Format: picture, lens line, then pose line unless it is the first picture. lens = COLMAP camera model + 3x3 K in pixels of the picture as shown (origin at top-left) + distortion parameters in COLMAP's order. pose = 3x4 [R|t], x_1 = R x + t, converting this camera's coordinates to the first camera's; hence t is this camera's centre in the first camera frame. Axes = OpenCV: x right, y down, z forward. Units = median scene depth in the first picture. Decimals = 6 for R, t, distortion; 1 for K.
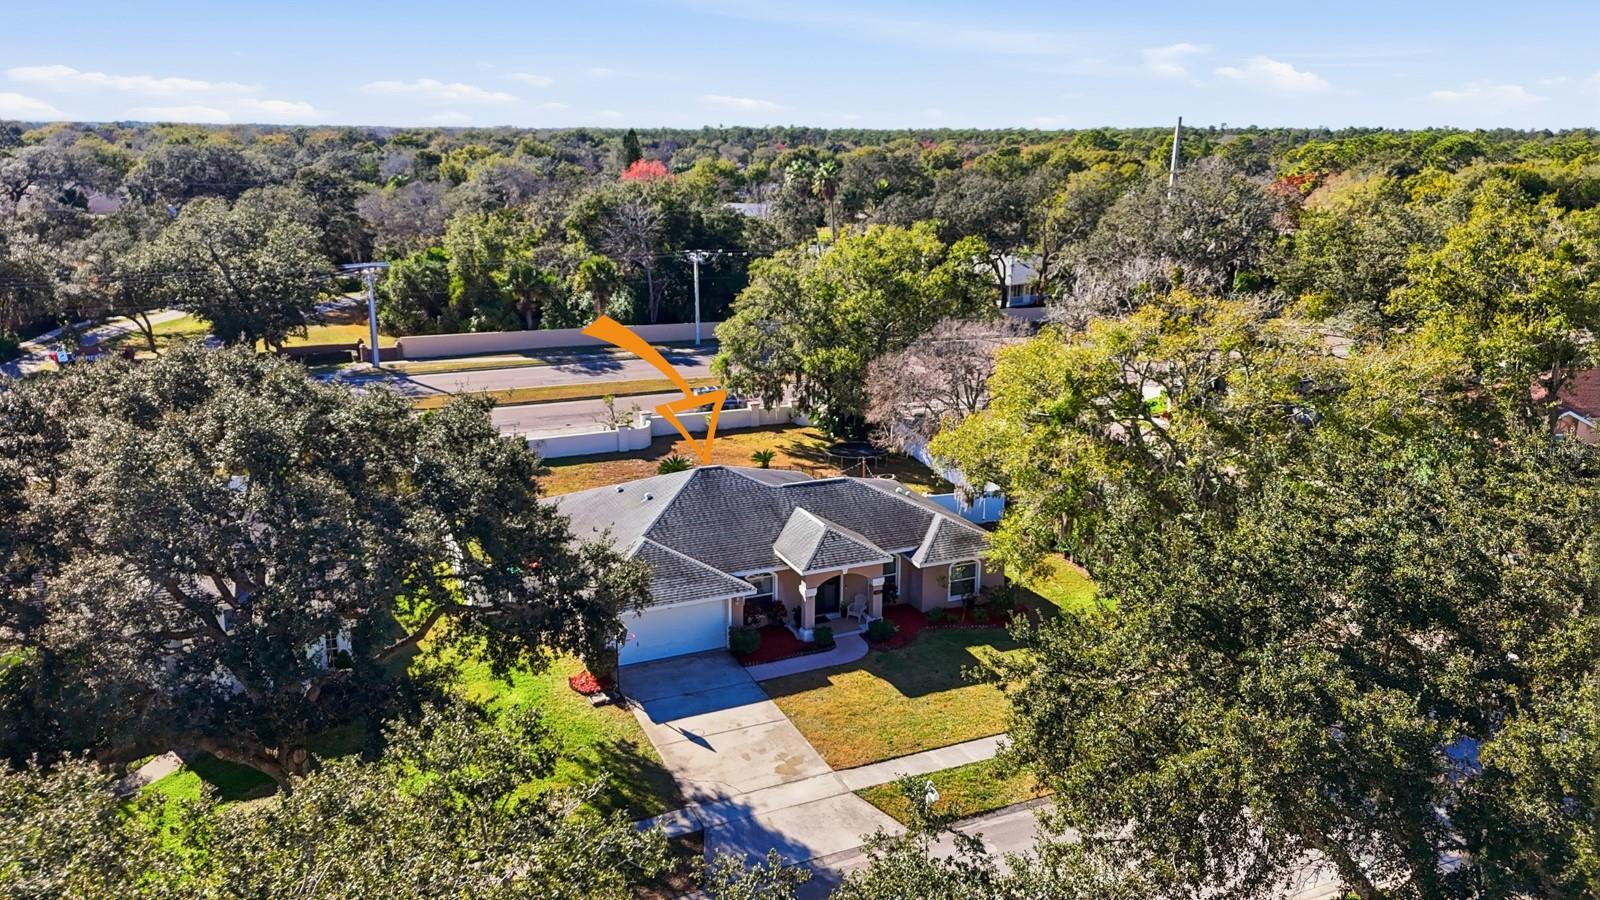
lens RADIAL K [[1115.8, 0, 800.0], [0, 1115.8, 450.0], [0, 0, 1]] dist [0.005791, 0.000265]
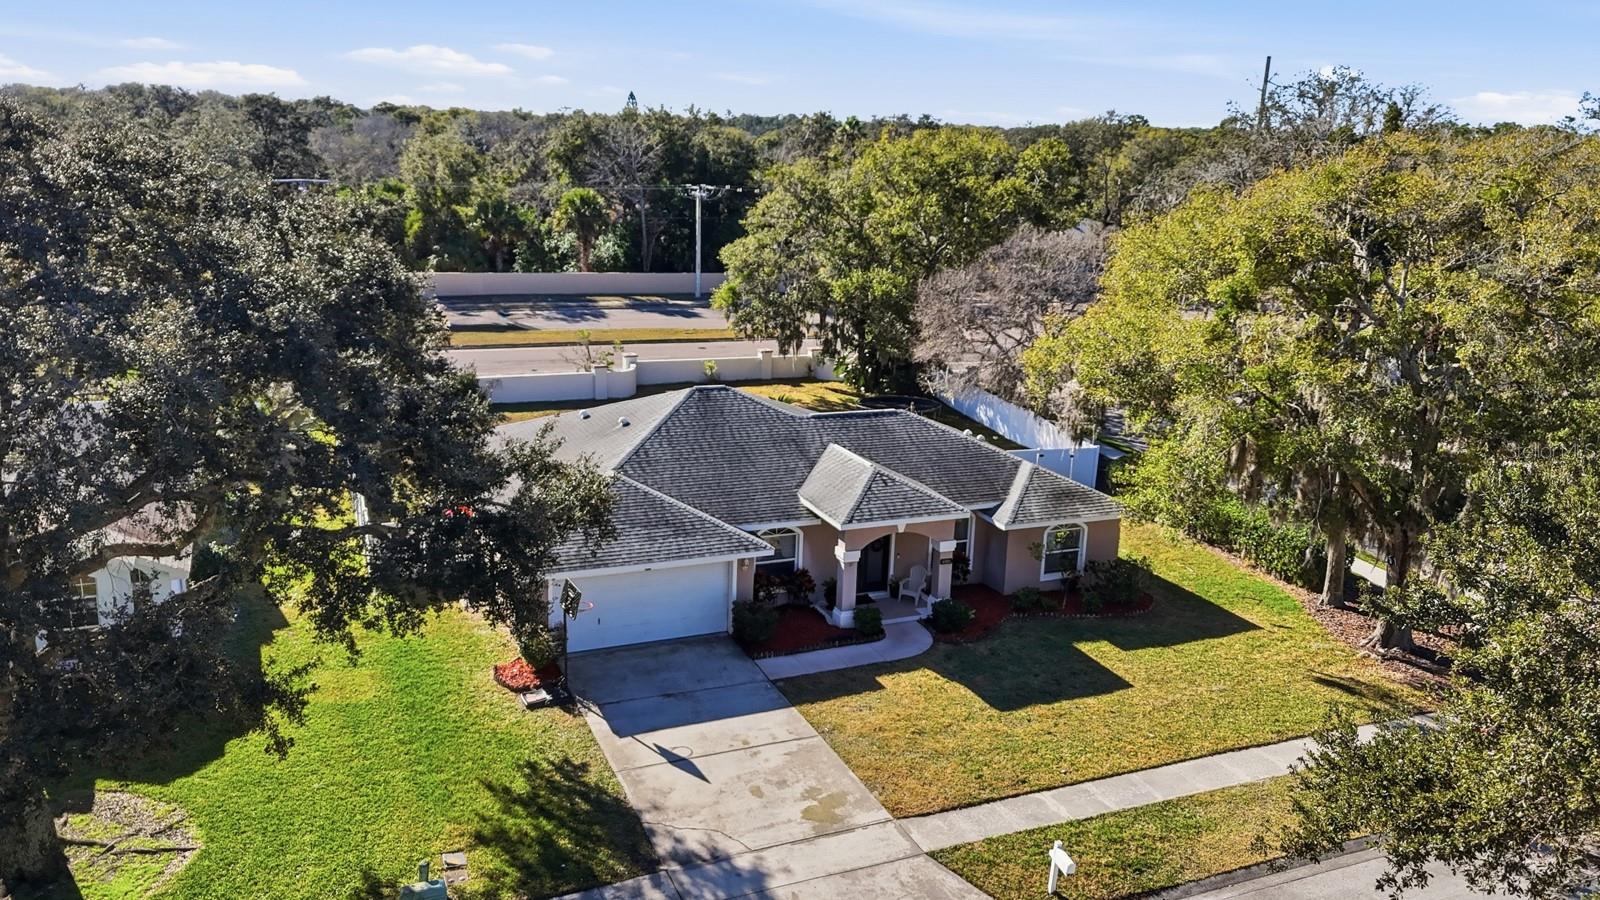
lens RADIAL K [[1211.7, 0, 800.0], [0, 1211.7, 450.0], [0, 0, 1]] dist [0.004694, 0.002335]
pose [[0.999523, 0.030649, -0.003677, -0.020704], [-0.030669, 0.999514, -0.005548, 0.063634], [0.003505, 0.005658, 0.999978, 0.235913]]
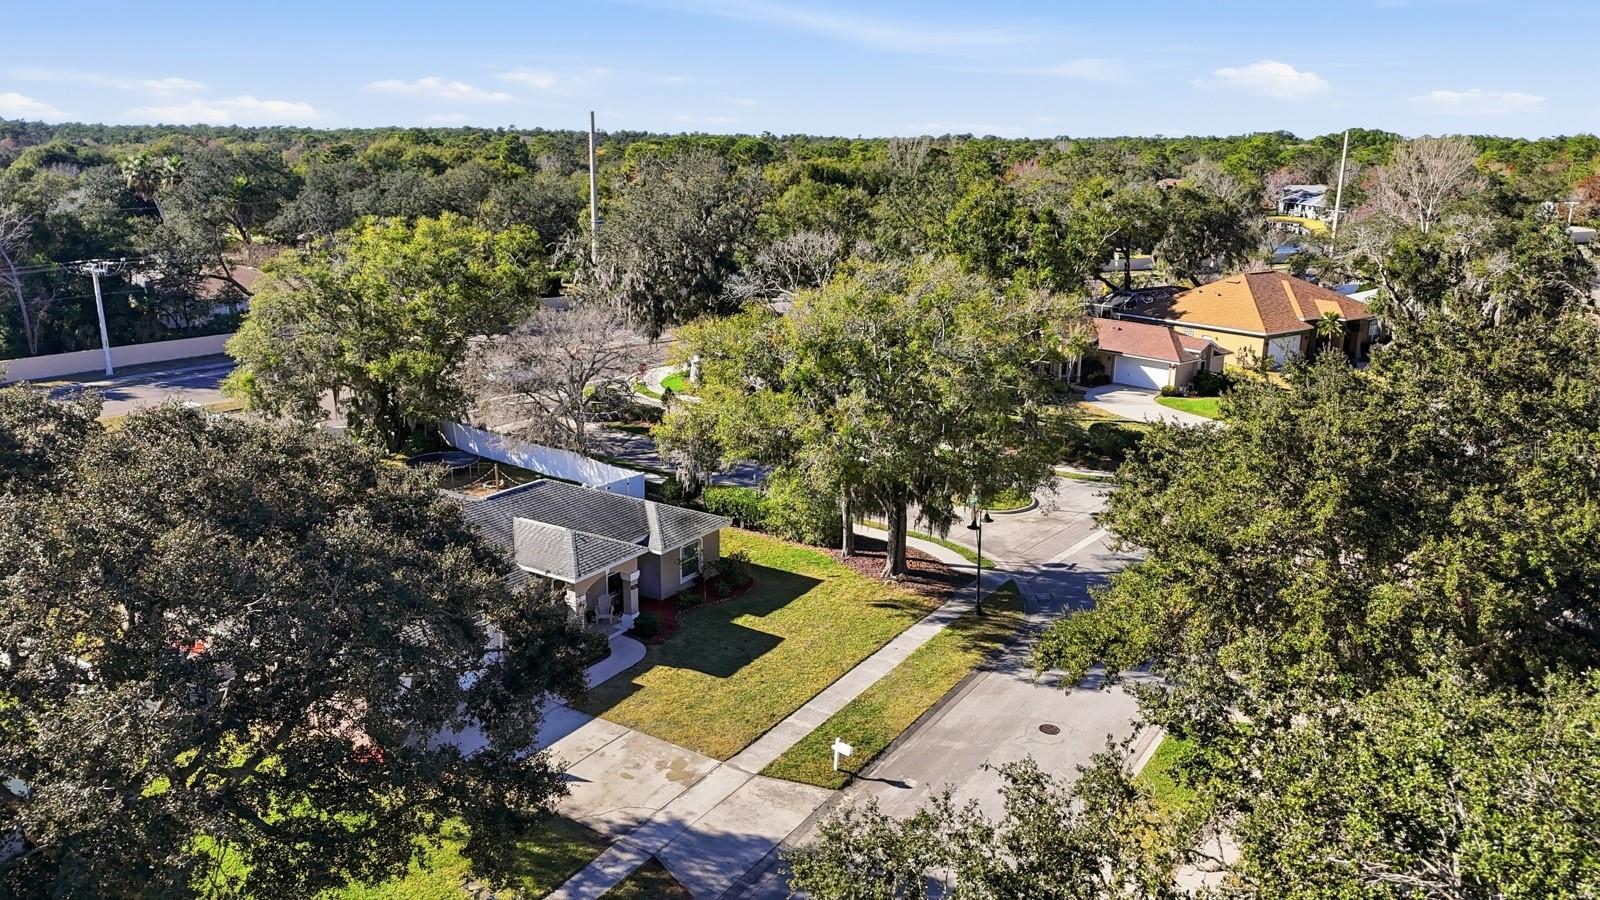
lens RADIAL K [[1142.6, 0, 800.9], [0, 1142.6, 317.2], [0, 0, 1]] dist [-0.000563, -0.000598]
pose [[0.838788, -0.081912, 0.538262, -0.323234], [0.139401, 0.987975, -0.066882, -0.019008], [-0.526311, 0.131134, 0.840120, 0.046117]]
